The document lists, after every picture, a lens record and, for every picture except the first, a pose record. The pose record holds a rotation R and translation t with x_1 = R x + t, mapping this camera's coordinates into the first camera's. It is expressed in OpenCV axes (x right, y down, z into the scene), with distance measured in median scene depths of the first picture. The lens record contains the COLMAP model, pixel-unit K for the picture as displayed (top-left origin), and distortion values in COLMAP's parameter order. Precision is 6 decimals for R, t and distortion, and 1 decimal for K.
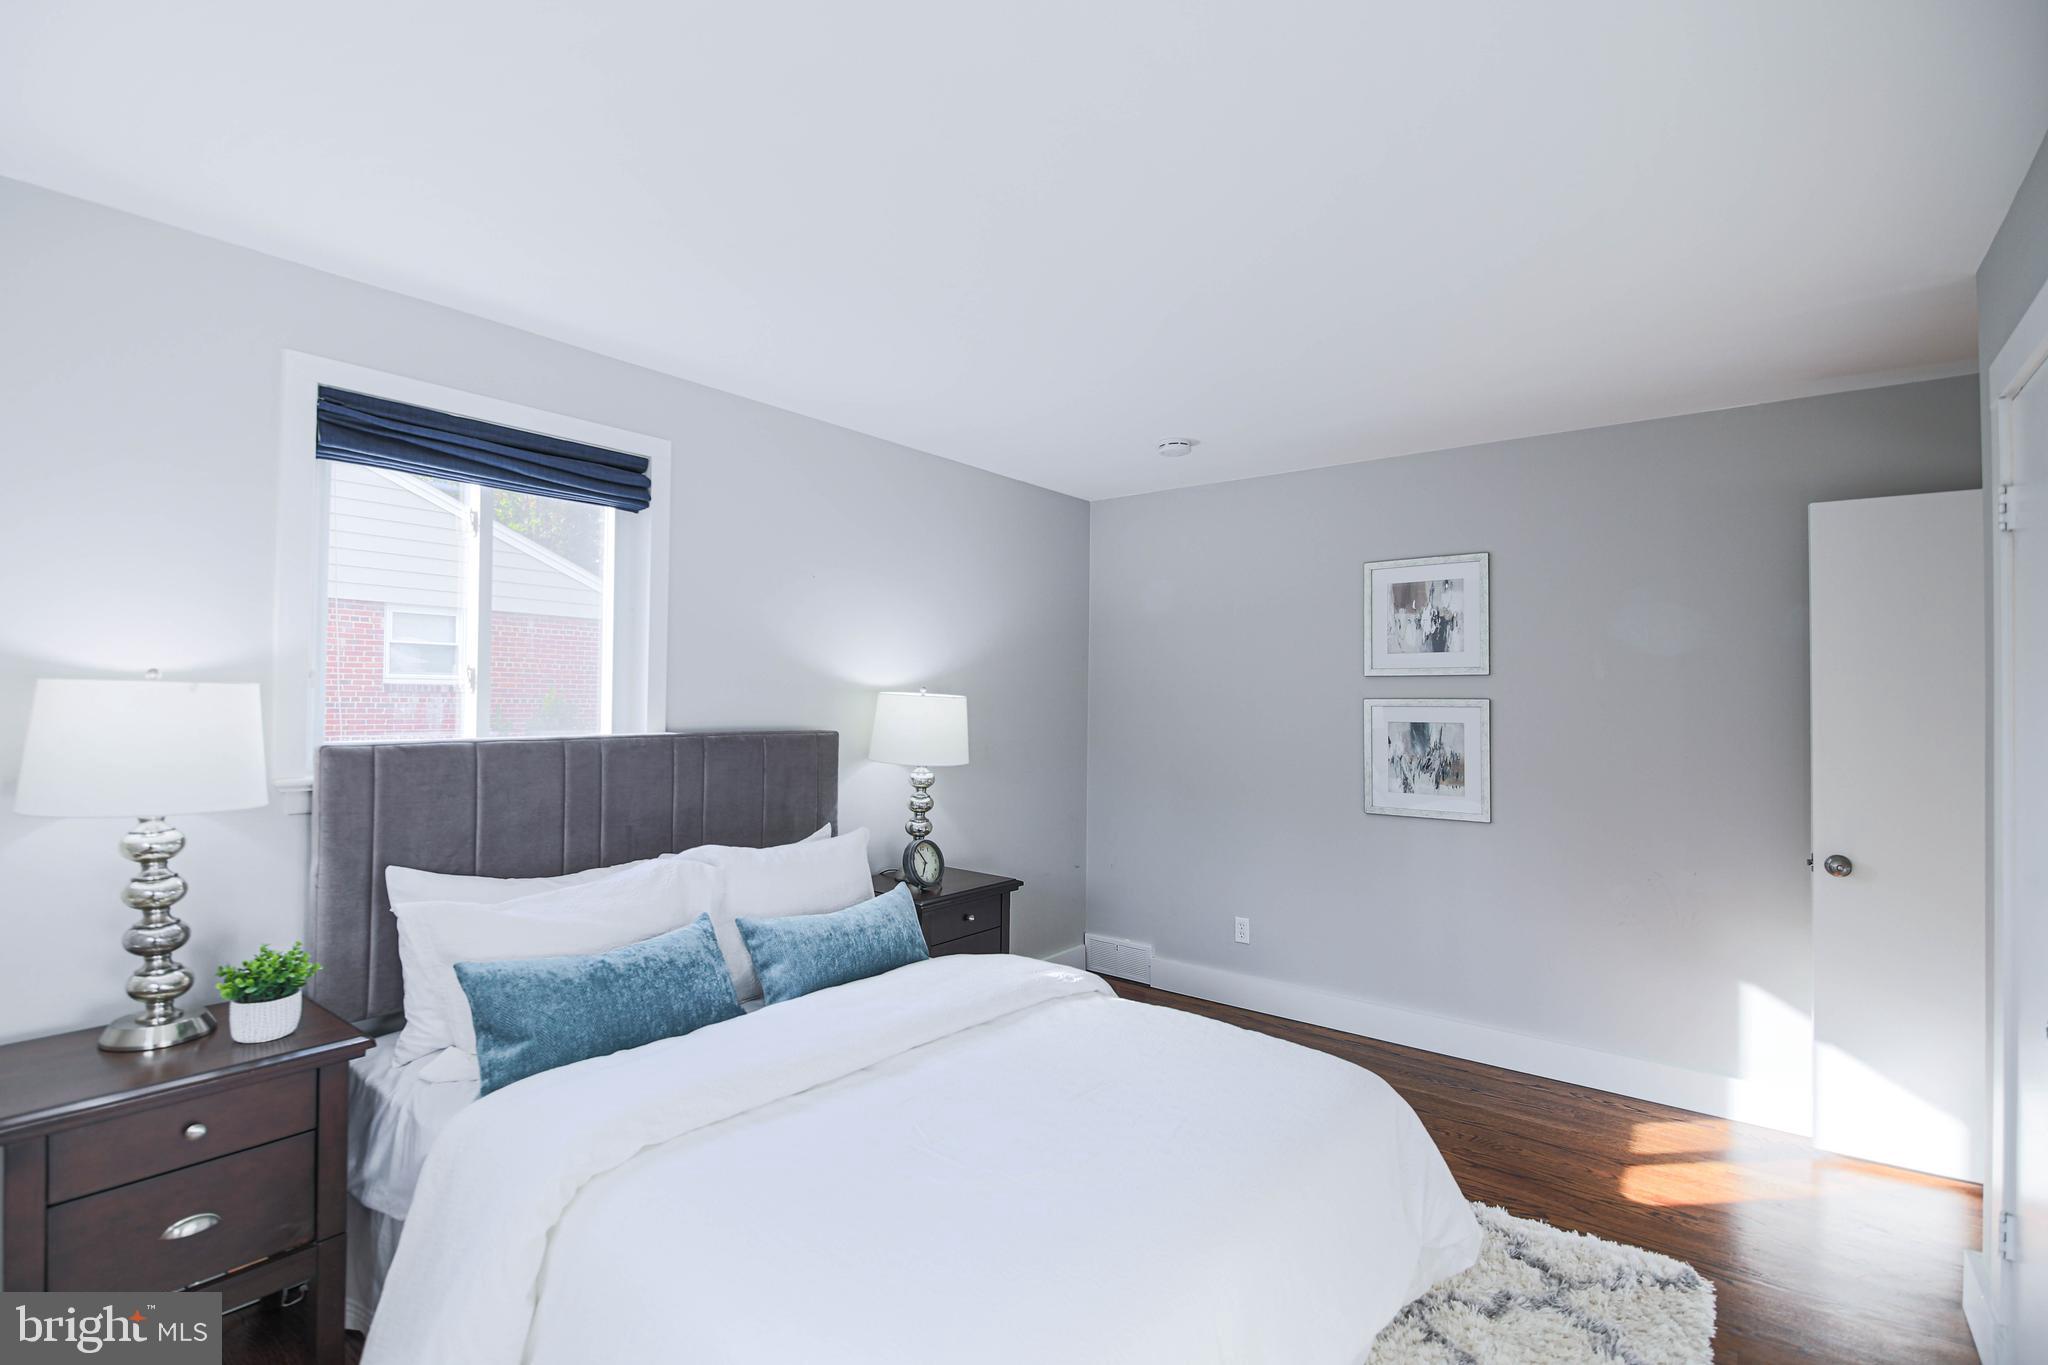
lens RADIAL K [[938.2, 0, 1004.9], [0, 938.2, 691.5], [0, 0, 1]] dist [0.000804, -0.008724]
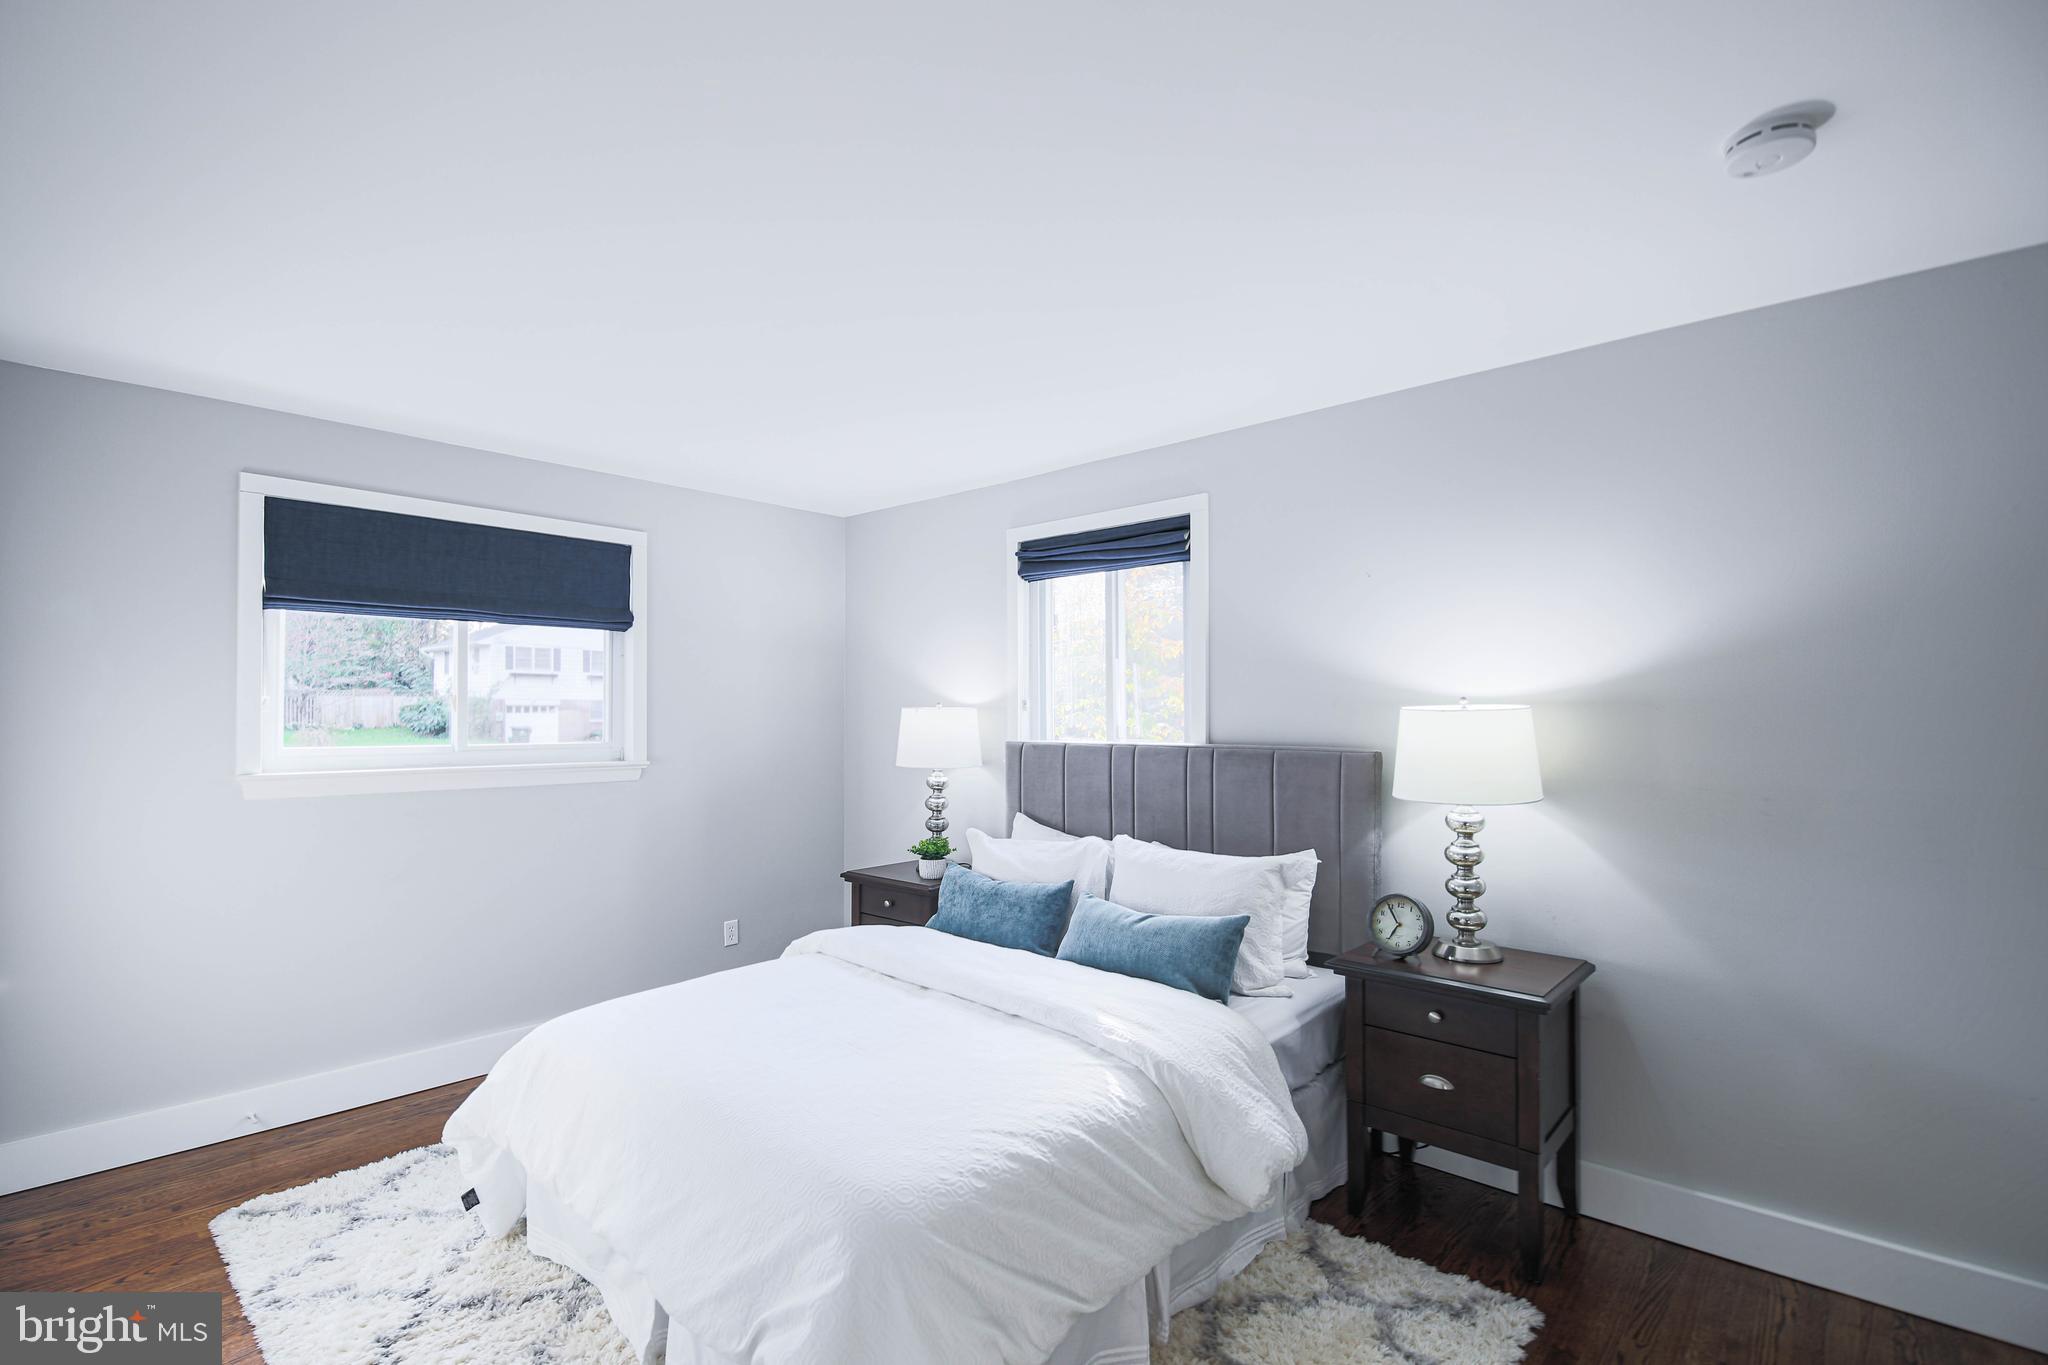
lens RADIAL K [[938.2, 0, 1004.9], [0, 938.2, 691.5], [0, 0, 1]] dist [0.000804, -0.008724]
pose [[-0.072186, -0.032590, -0.996859, 0.954891], [0.007530, 0.999420, -0.033219, 0.018290], [0.997363, -0.009904, -0.071898, 0.972815]]
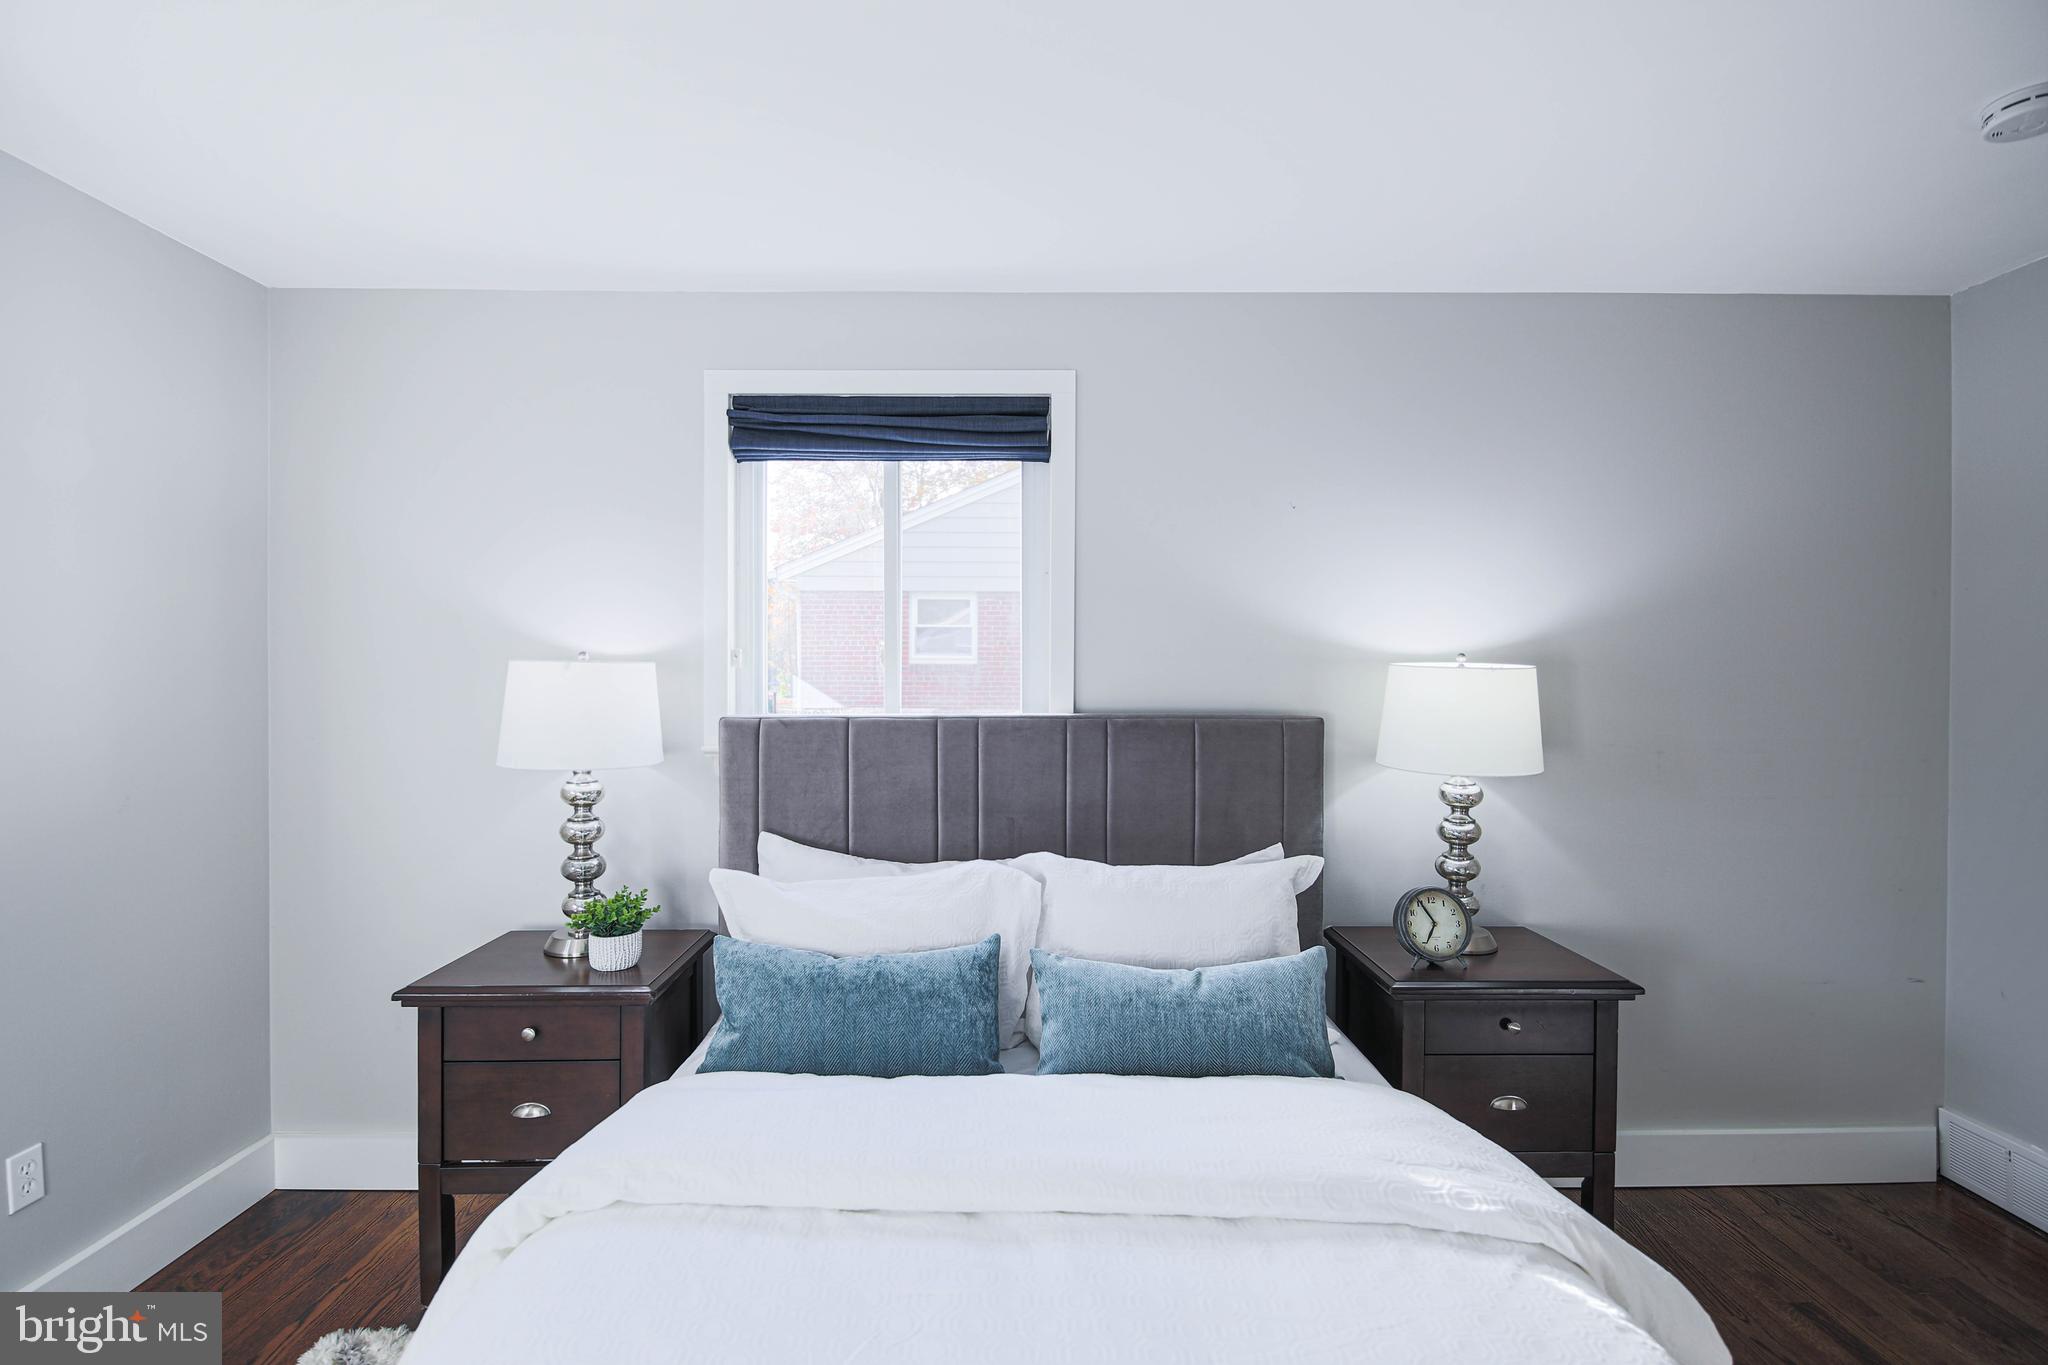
lens RADIAL K [[954.6, 0, 1039.6], [0, 954.6, 676.9], [0, 0, 1]] dist [0.001918, -0.009253]
pose [[0.631861, -0.008676, -0.775033, 0.340615], [0.011178, 0.999935, -0.002081, 0.014271], [0.775001, -0.007348, 0.631917, 0.495075]]
